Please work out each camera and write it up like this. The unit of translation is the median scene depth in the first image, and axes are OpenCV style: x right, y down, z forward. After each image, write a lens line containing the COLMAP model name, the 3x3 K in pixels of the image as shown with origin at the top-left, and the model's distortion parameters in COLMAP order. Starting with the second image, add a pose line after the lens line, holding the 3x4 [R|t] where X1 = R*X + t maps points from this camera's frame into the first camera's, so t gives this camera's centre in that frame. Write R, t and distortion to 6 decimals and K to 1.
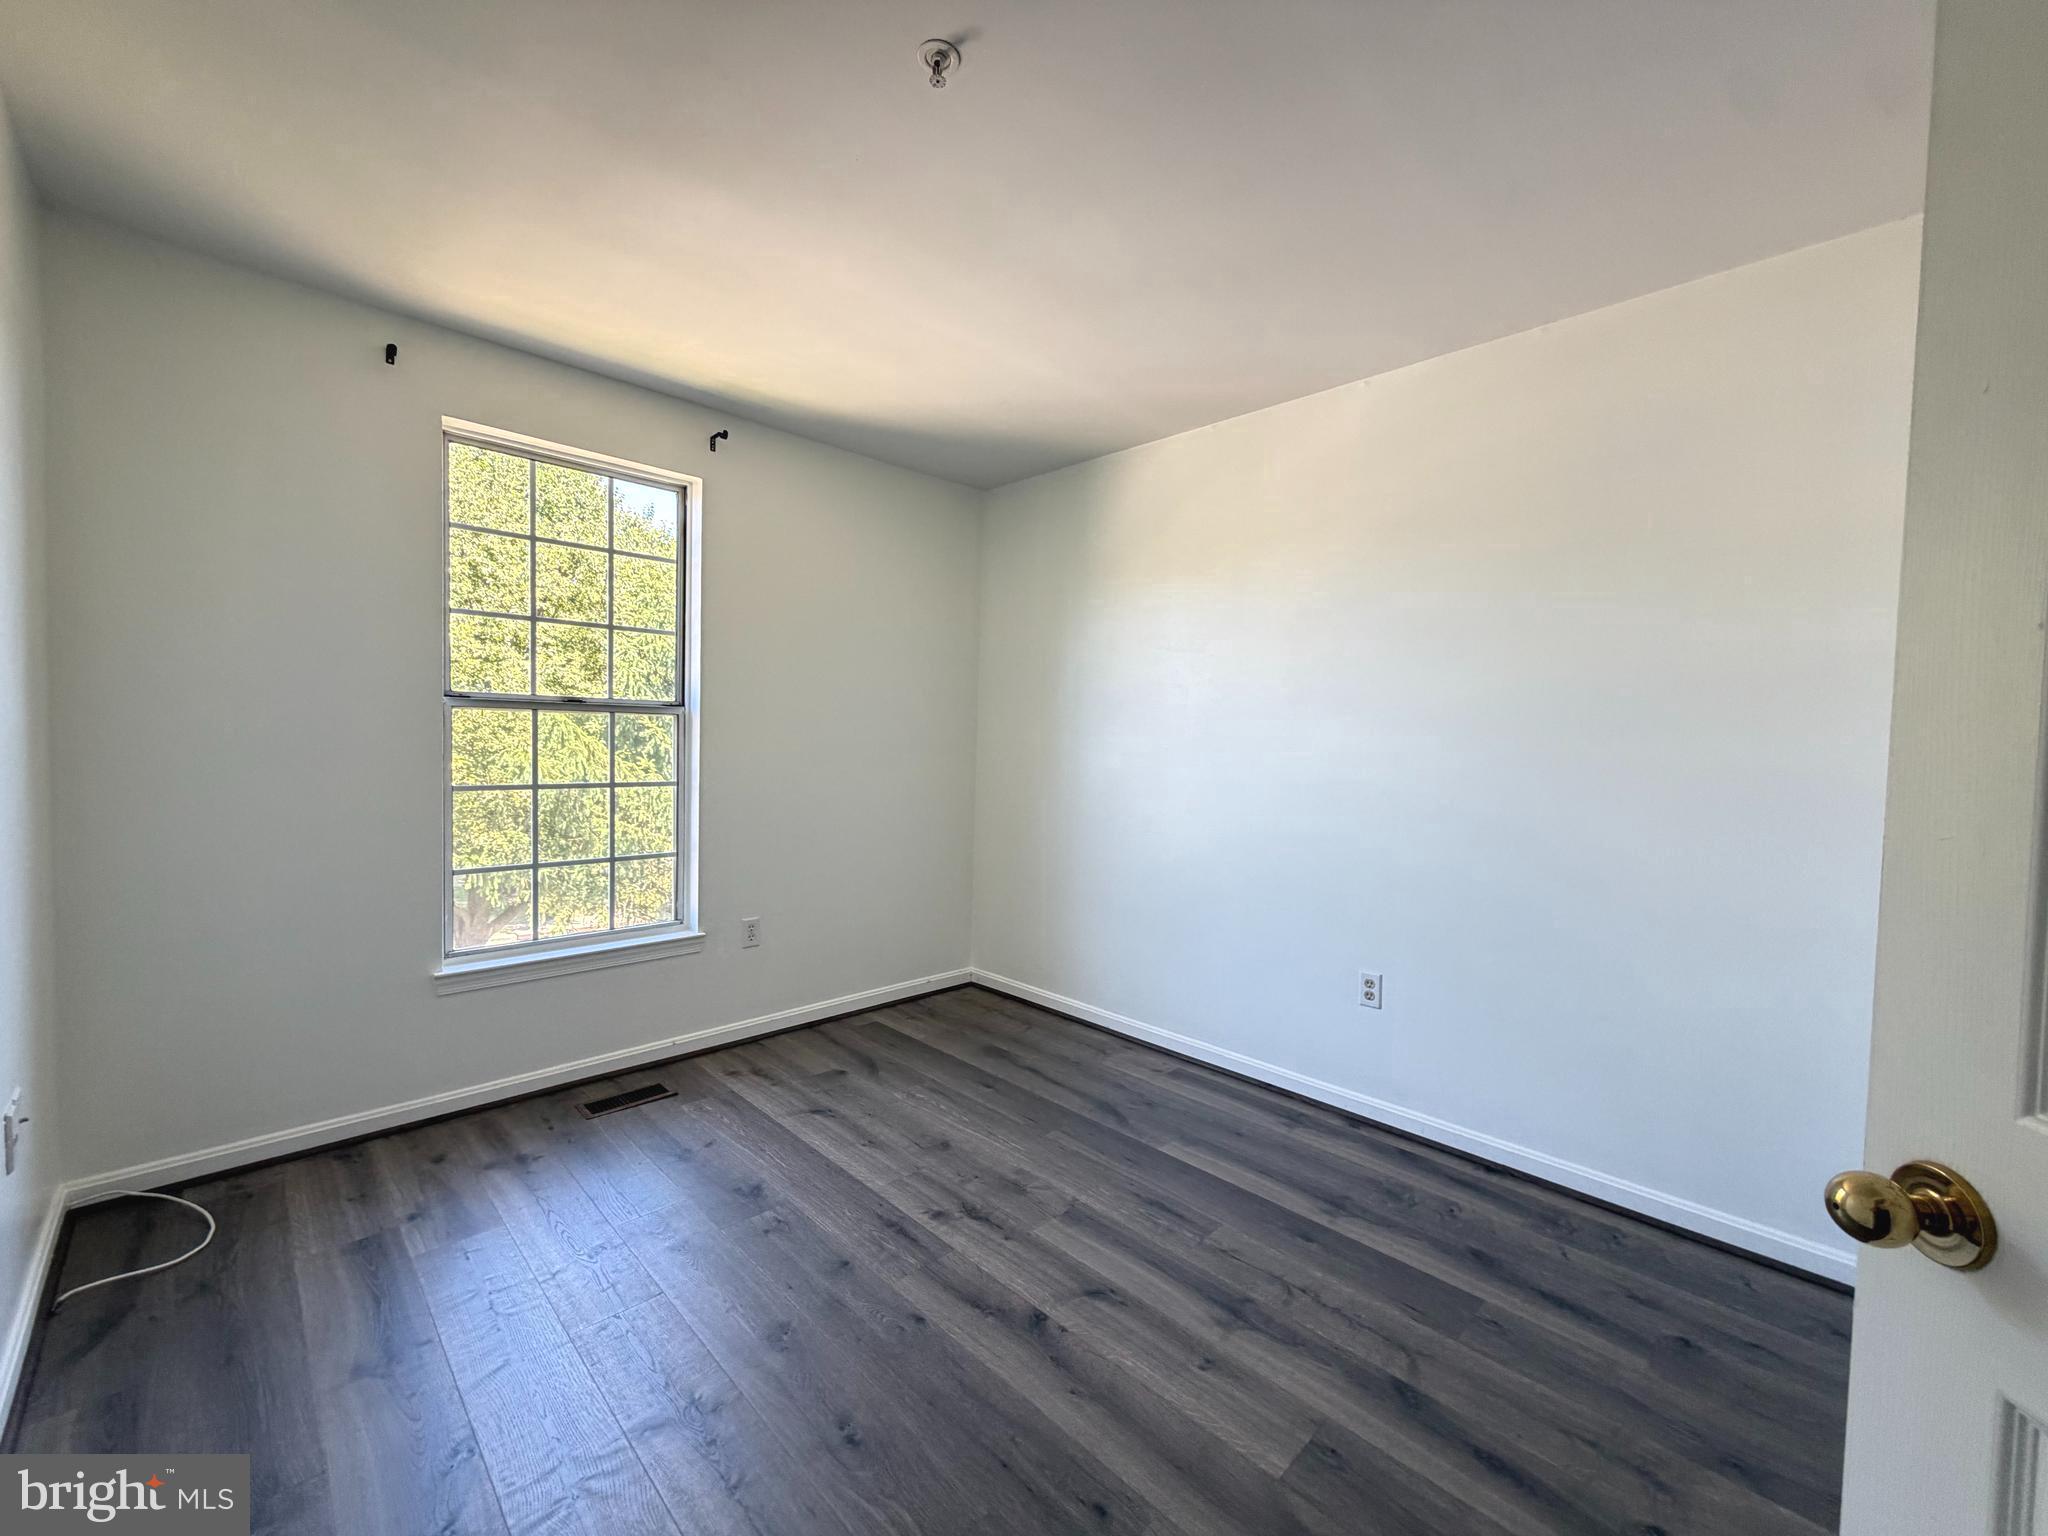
lens RADIAL K [[823.2, 0, 1027.2], [0, 823.2, 769.6], [0, 0, 1]] dist [0.000719, 0.000064]
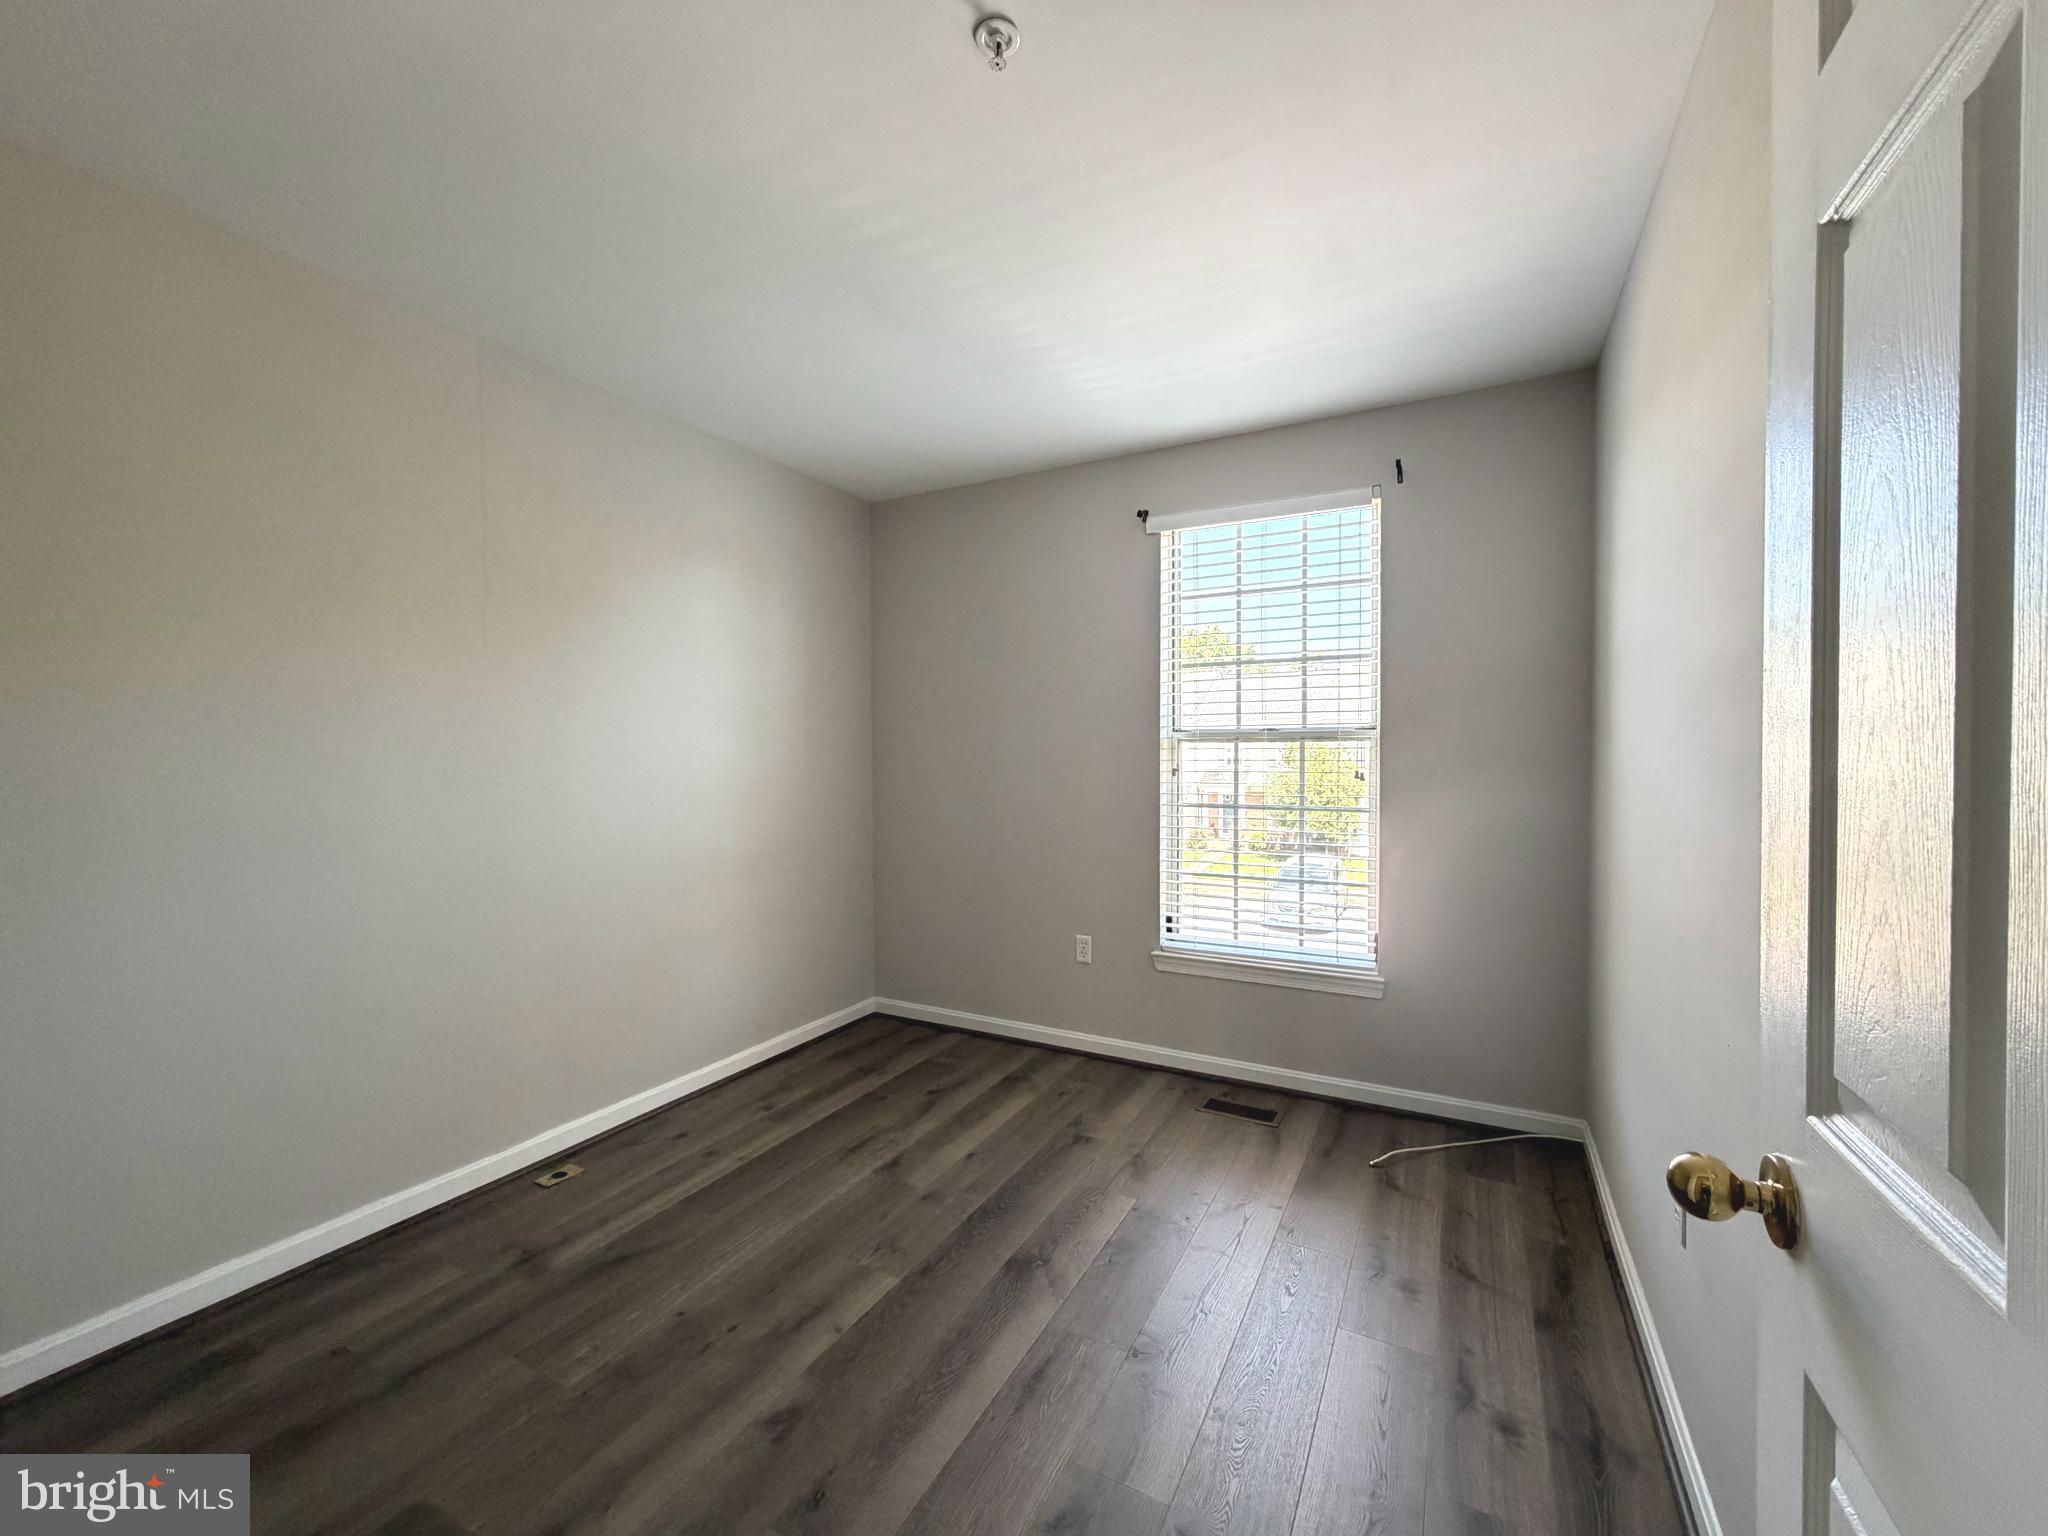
lens RADIAL K [[823.2, 0, 1027.2], [0, 823.2, 769.6], [0, 0, 1]] dist [0.000719, 0.000064]
pose [[0.304577, -0.000910, -0.952487, 0.435490], [-0.032821, 0.999396, -0.011450, -0.010801], [0.951922, 0.034749, 0.304363, 0.416400]]
